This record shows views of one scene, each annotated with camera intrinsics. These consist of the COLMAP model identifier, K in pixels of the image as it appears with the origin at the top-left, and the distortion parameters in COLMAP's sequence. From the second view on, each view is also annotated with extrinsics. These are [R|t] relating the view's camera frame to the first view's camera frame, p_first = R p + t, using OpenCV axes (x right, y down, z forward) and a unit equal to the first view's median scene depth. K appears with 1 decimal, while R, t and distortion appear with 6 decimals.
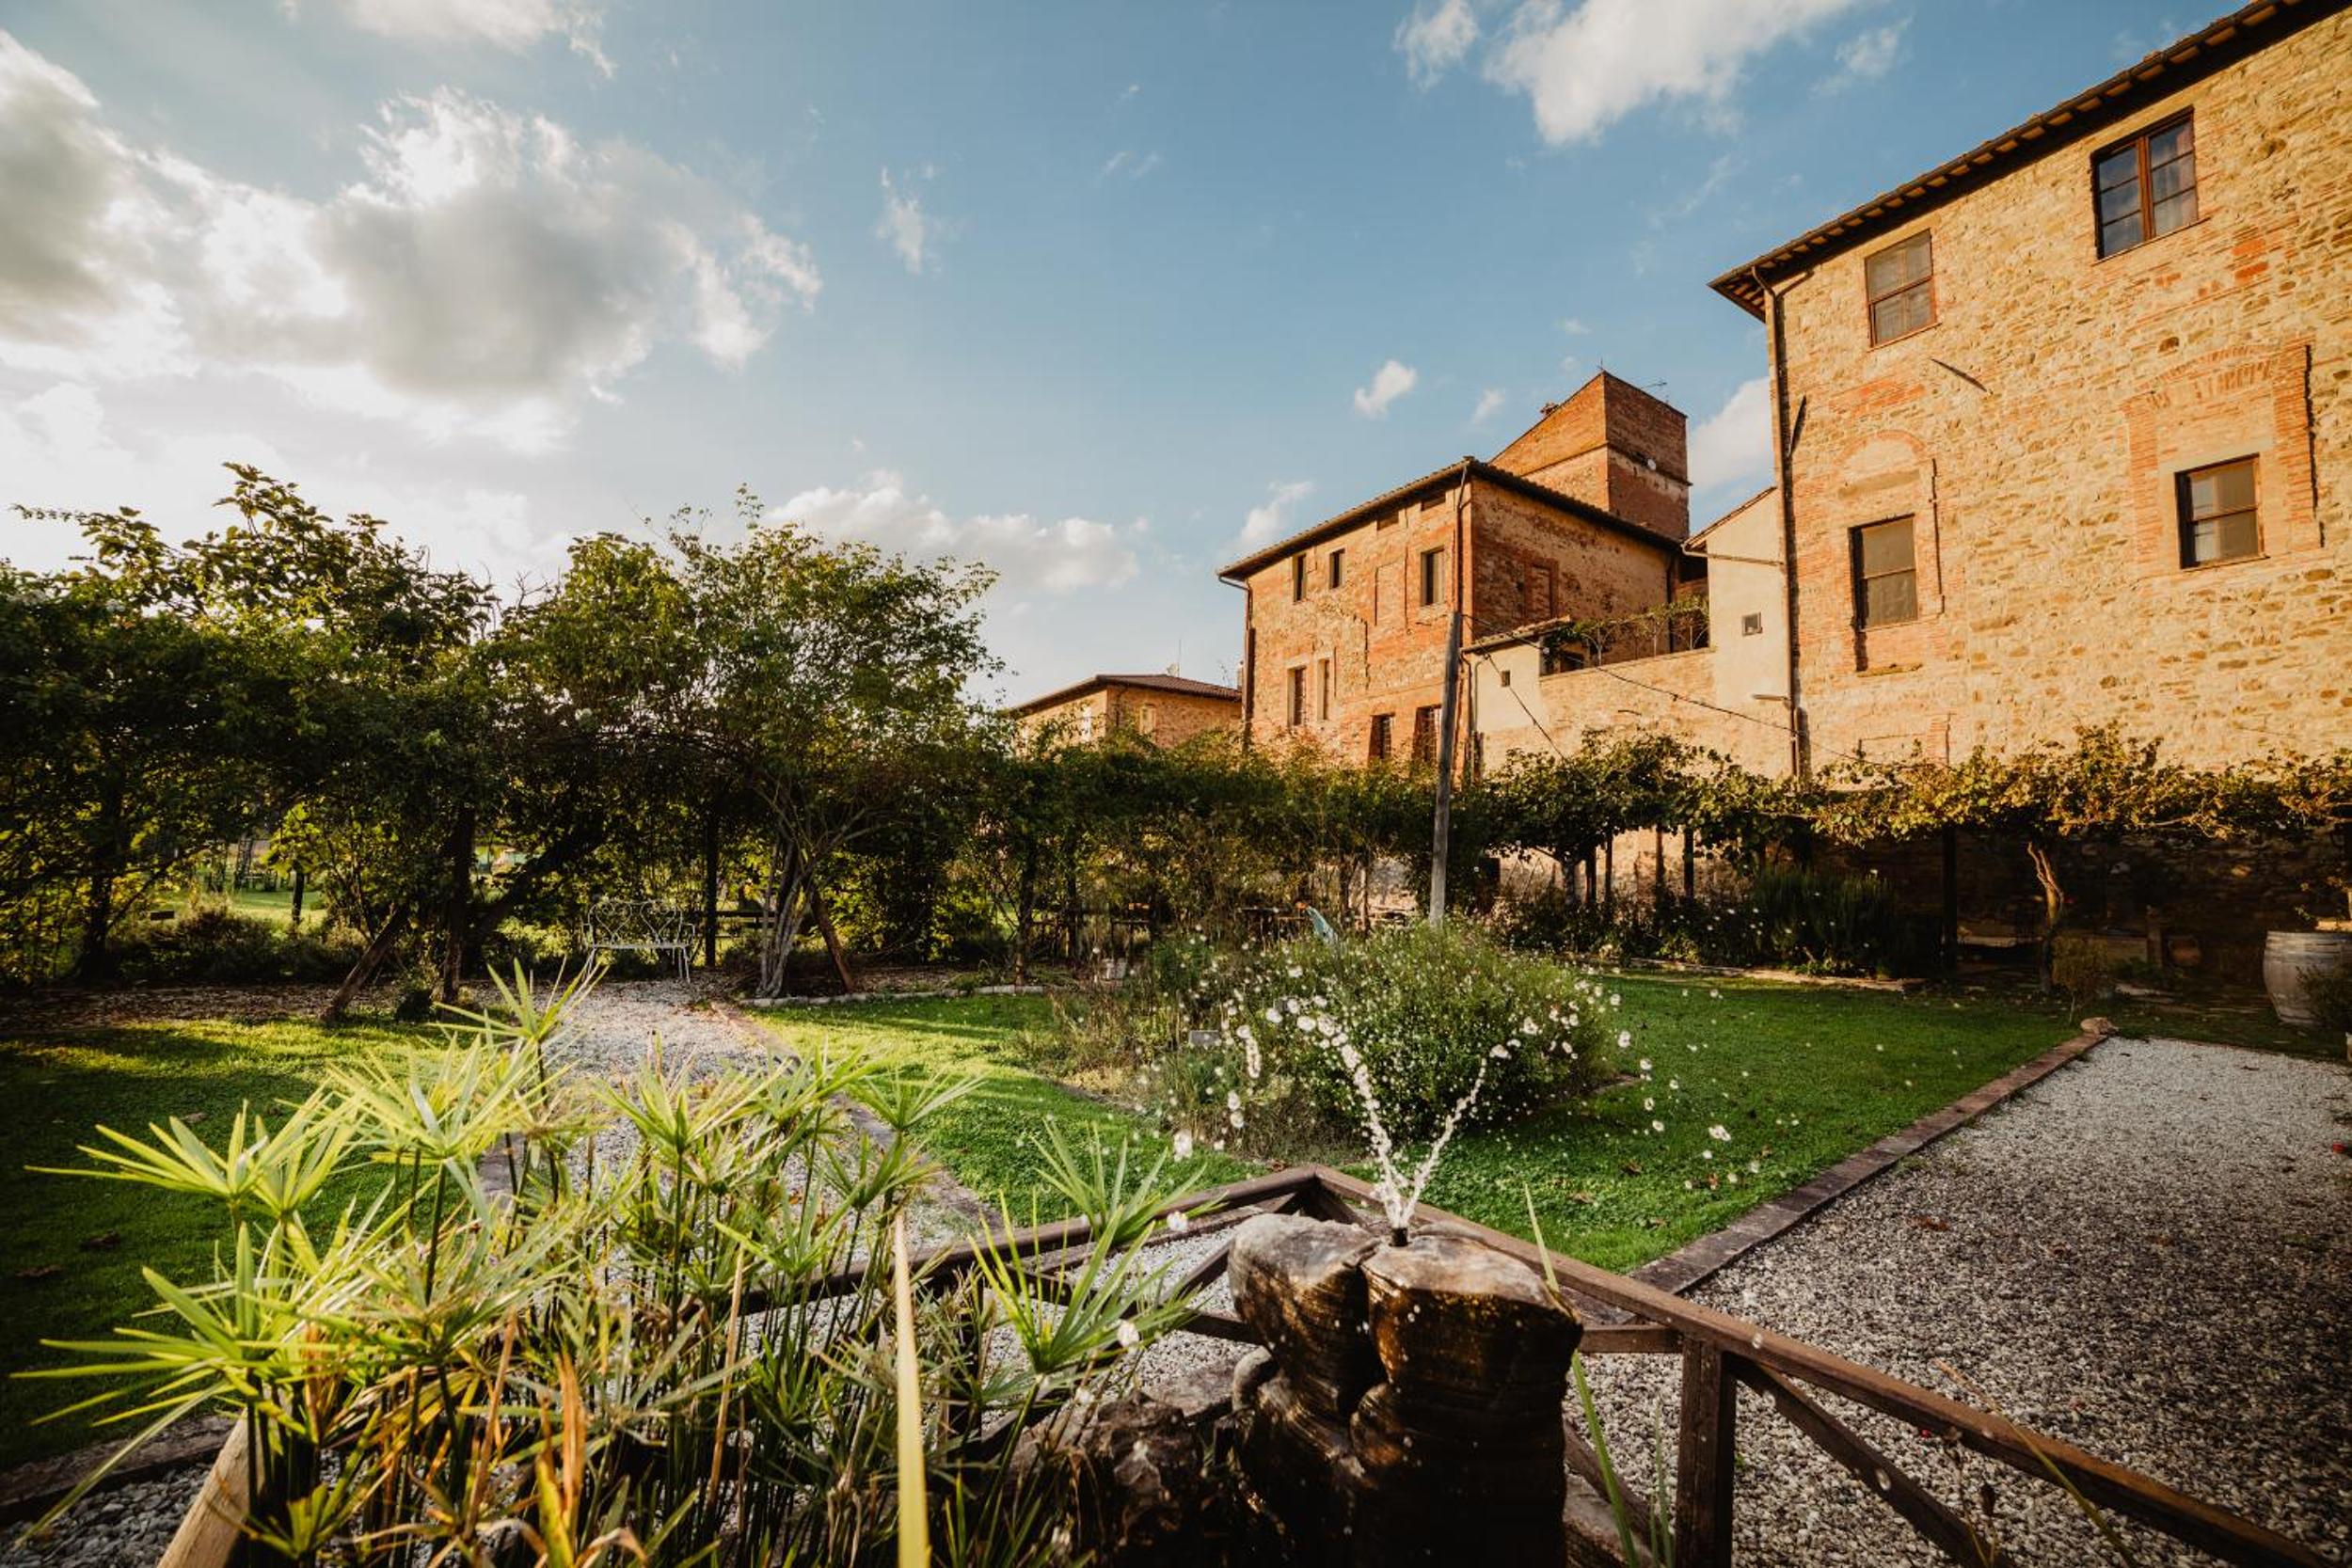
lens RADIAL K [[966.3, 0, 1193.8], [0, 966.3, 776.8], [0, 0, 1]] dist [-0.094778, 0.035794]
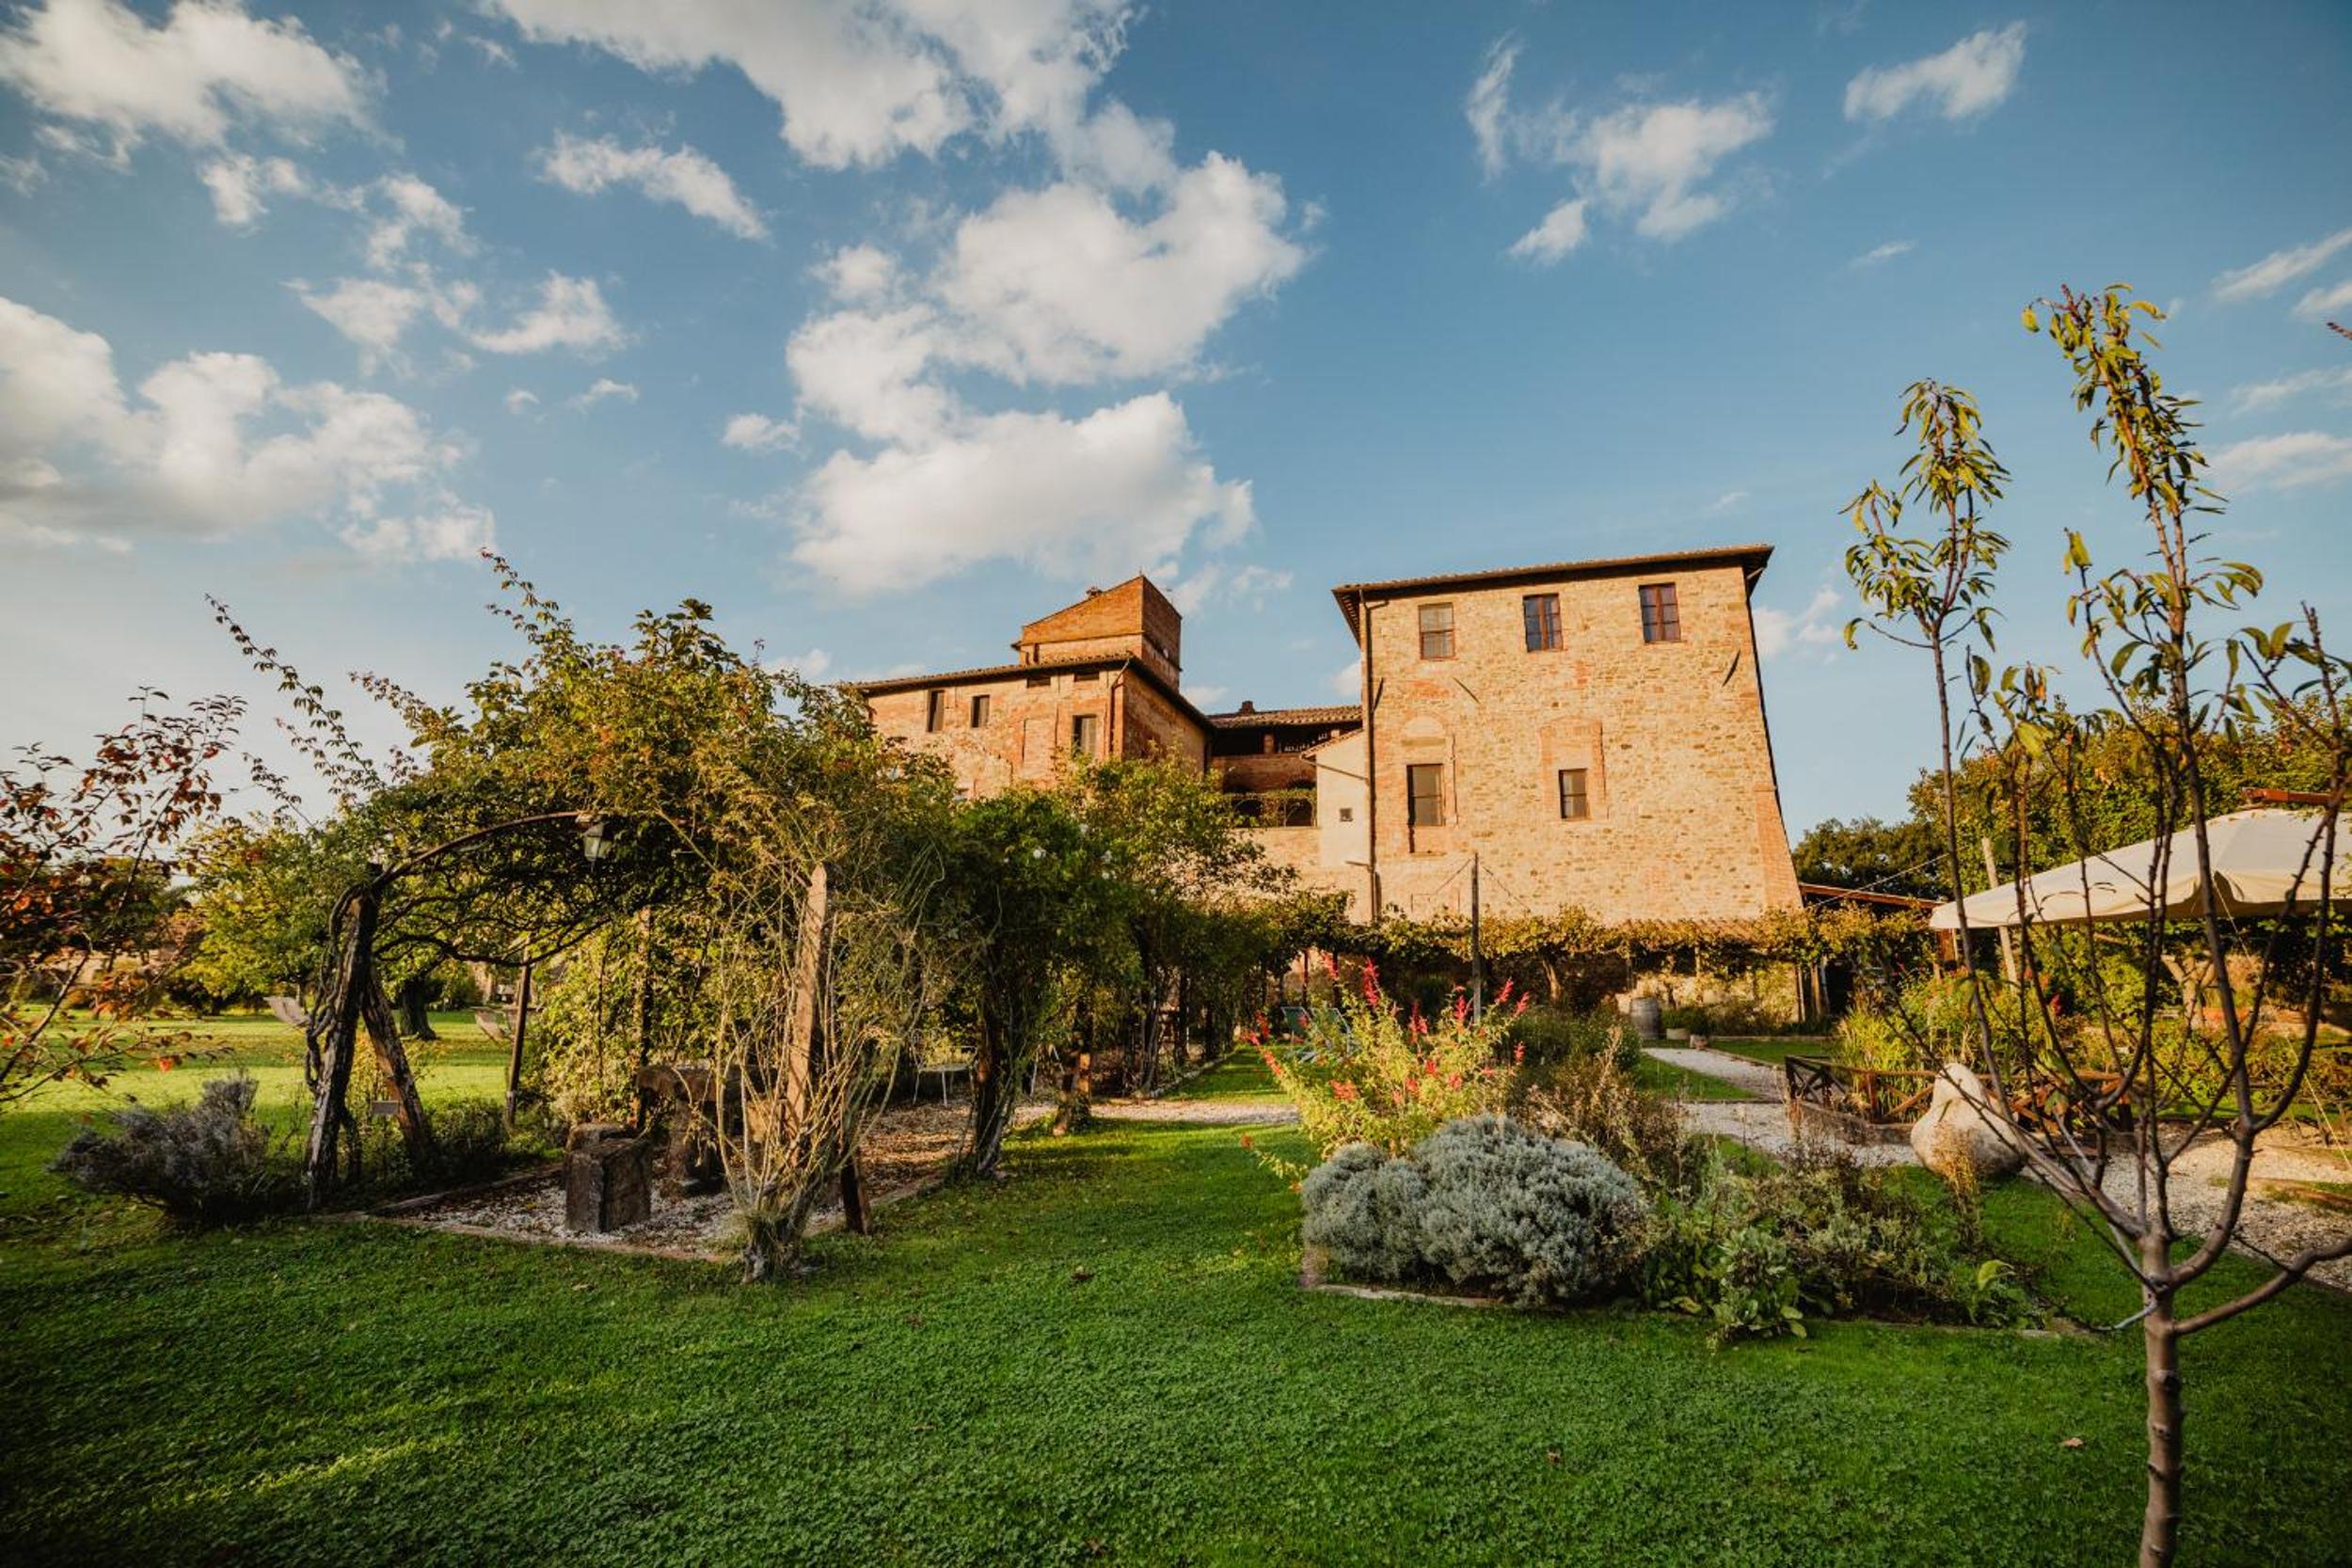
lens RADIAL K [[973.5, 0, 1198.7], [0, 973.5, 778.3], [0, 0, 1]] dist [-0.109676, 0.033265]
pose [[0.768190, 0.107721, 0.631095, -0.632657], [-0.046048, 0.992487, -0.113355, -0.031186], [-0.638564, 0.058017, 0.767379, -0.081421]]
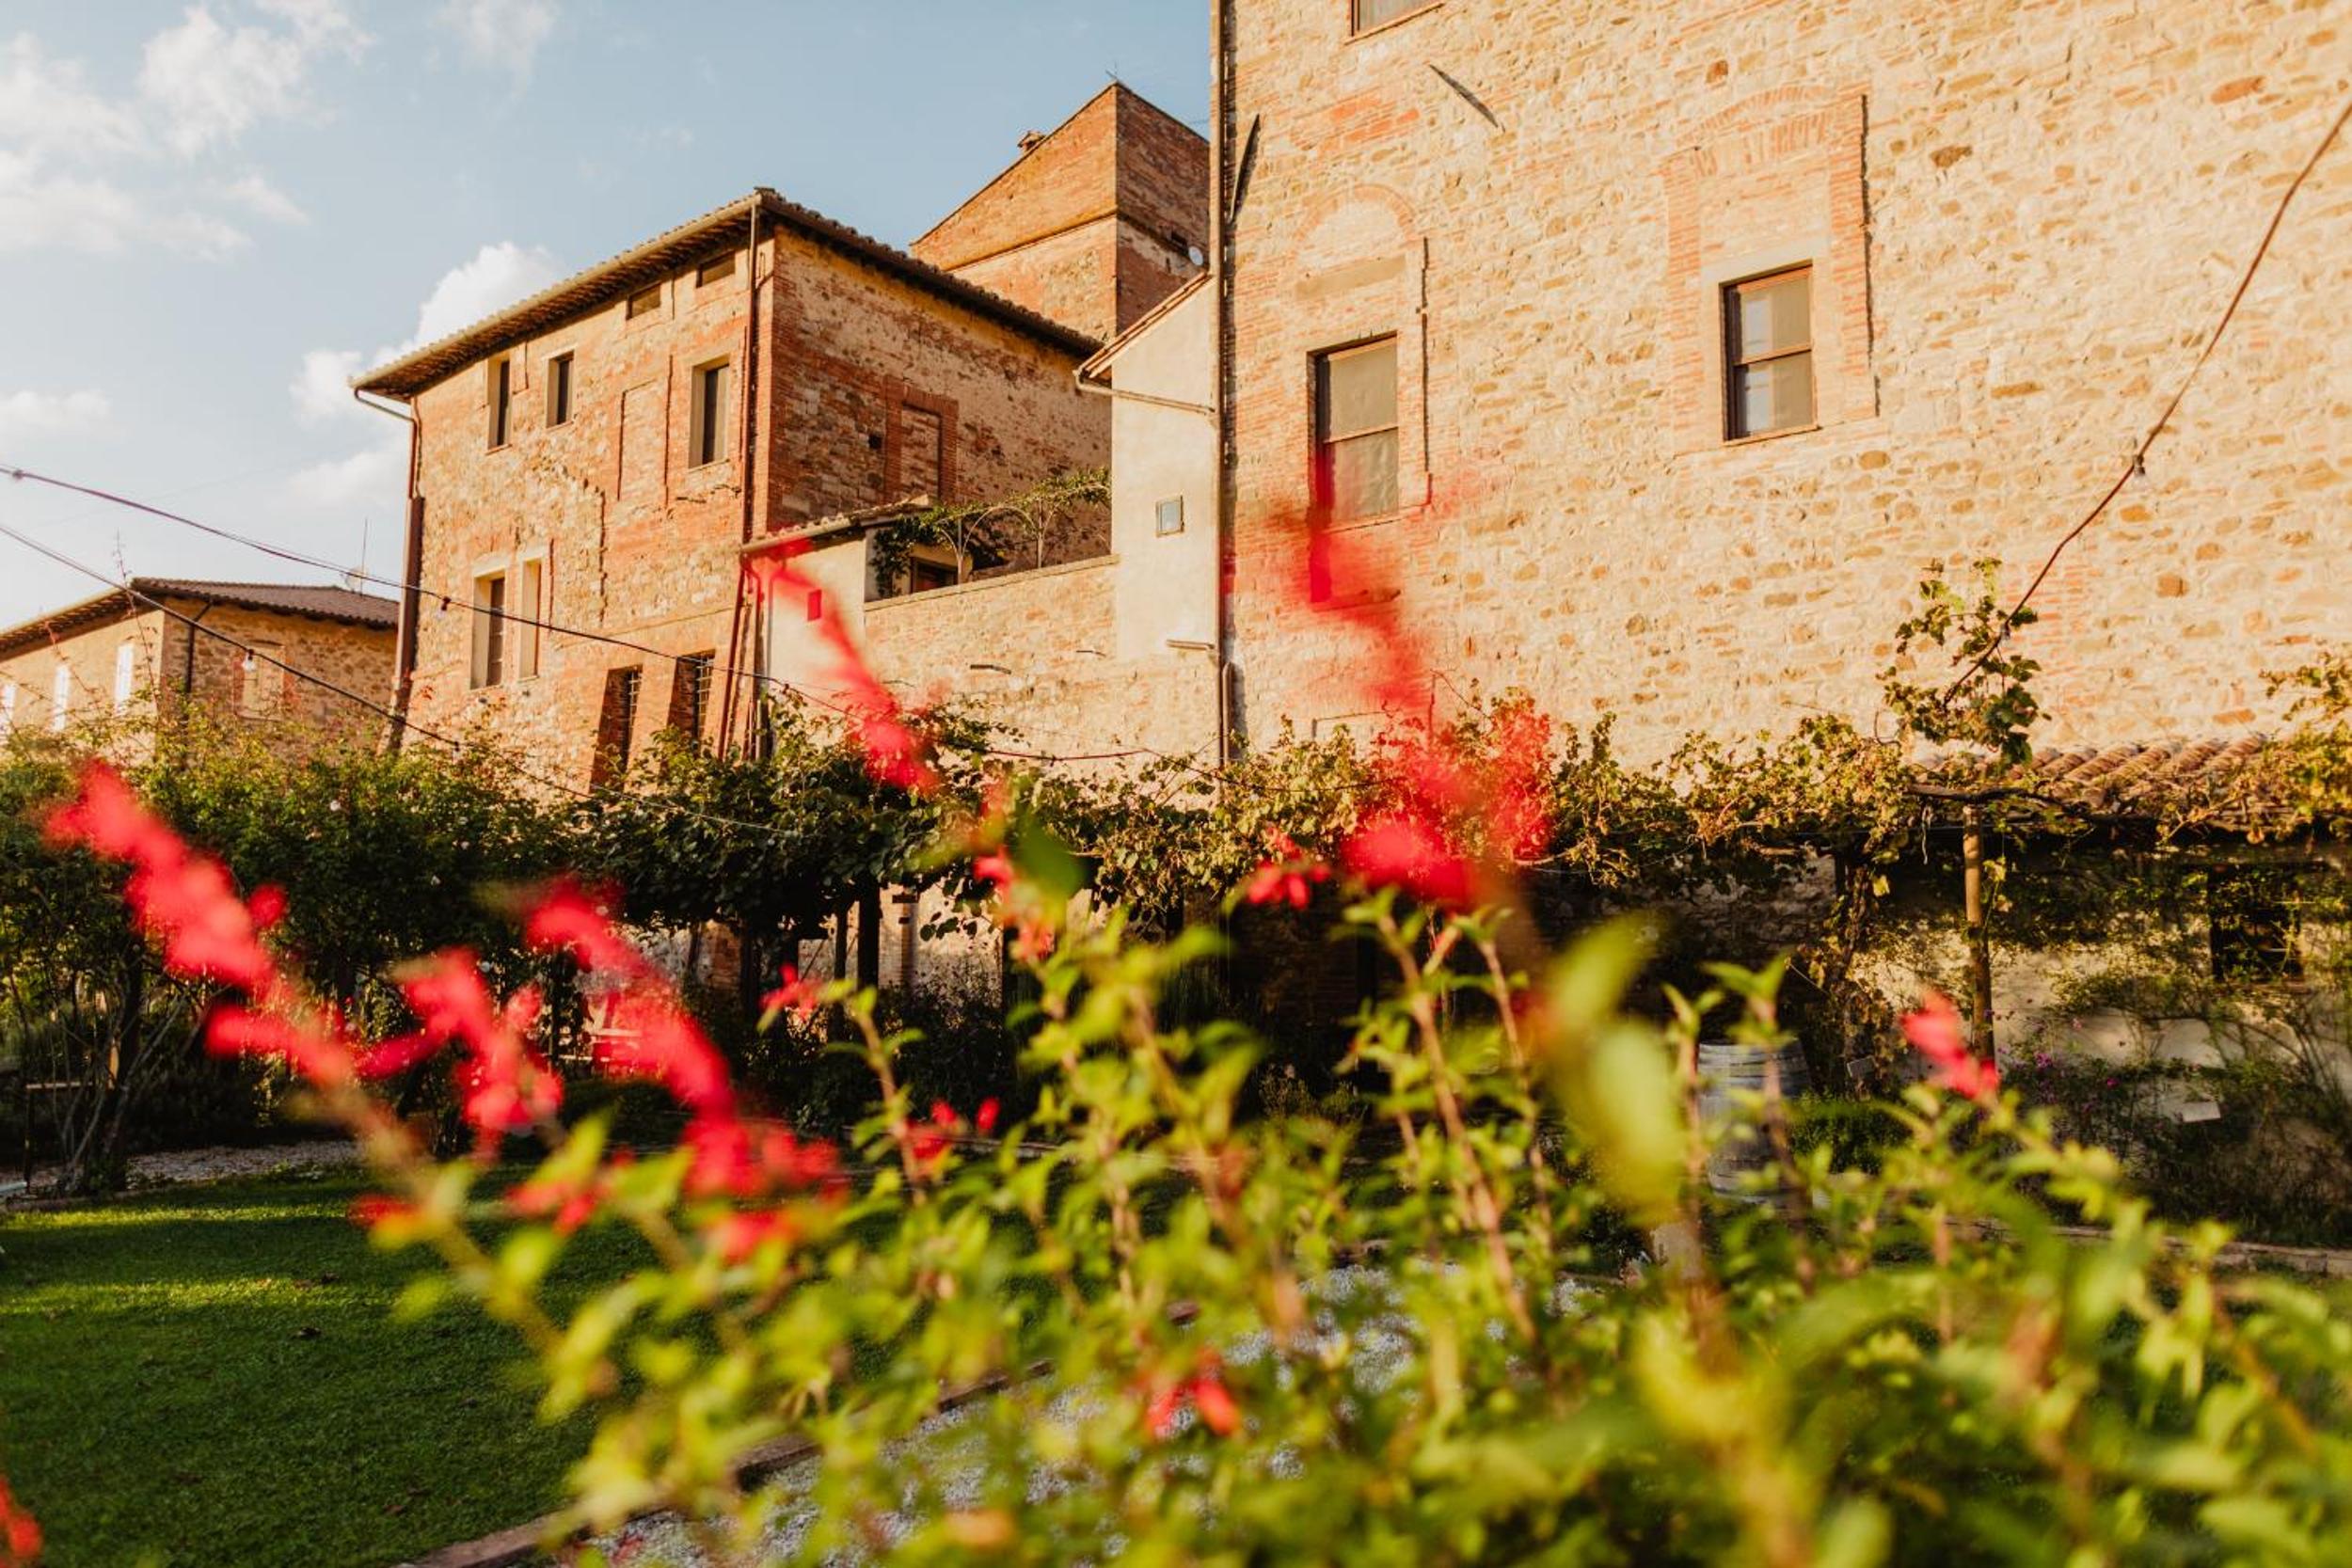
lens RADIAL K [[1664.0, 0, 1181.6], [0, 1664.0, 762.2], [0, 0, 1]] dist [0.066611, -0.049192]
pose [[0.940874, 0.005550, 0.338711, 0.270239], [0.000322, 0.999851, -0.017278, 0.004035], [-0.338756, 0.016366, 0.940732, 0.049500]]
